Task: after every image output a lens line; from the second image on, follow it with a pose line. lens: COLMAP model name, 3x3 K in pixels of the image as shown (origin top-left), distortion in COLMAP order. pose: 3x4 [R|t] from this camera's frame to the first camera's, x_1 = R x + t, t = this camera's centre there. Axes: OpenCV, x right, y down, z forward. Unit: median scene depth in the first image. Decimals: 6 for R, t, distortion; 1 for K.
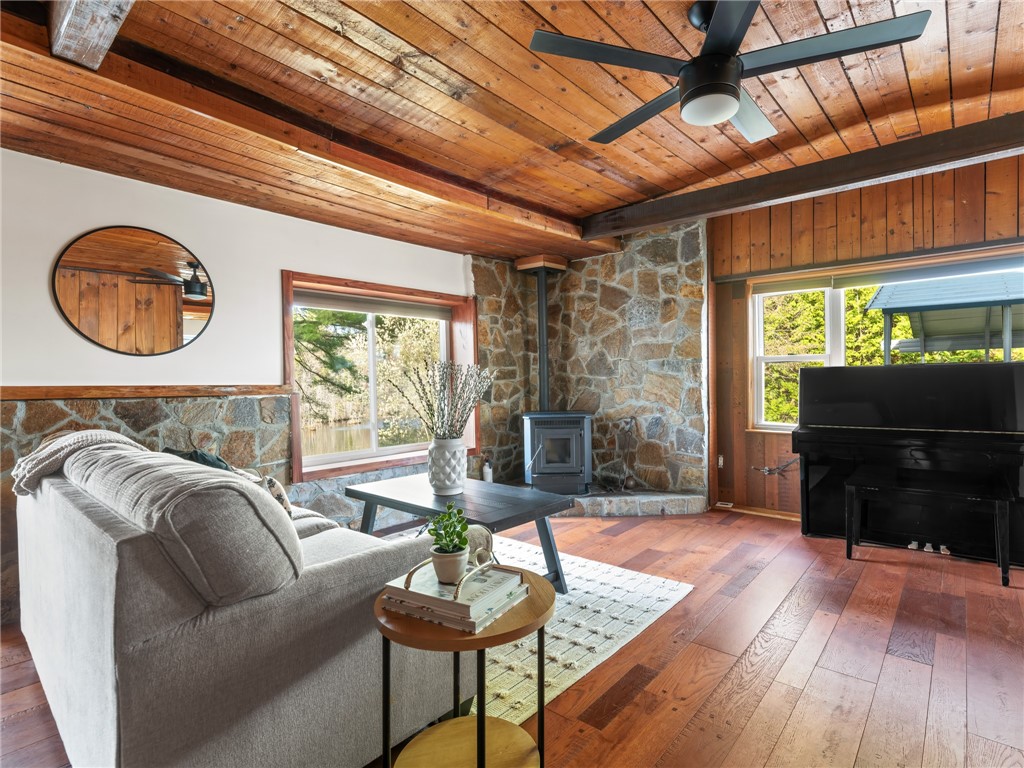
lens RADIAL K [[509.9, 0, 520.4], [0, 509.9, 385.2], [0, 0, 1]] dist [-0.001516, -0.004899]
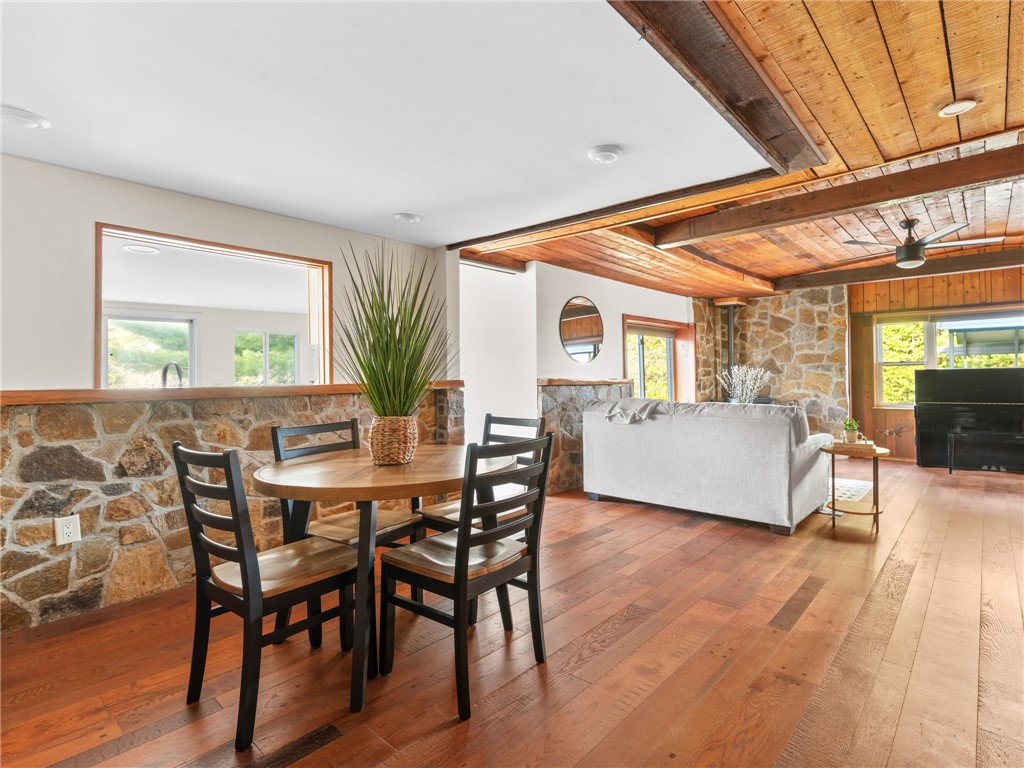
lens RADIAL K [[547.0, 0, 511.4], [0, 547.0, 374.1], [0, 0, 1]] dist [0.003919, -0.002233]
pose [[0.999973, 0.000706, 0.007345, -0.680130], [-0.000562, 0.999809, -0.019531, 0.015178], [-0.007358, 0.019526, 0.999782, -0.693691]]
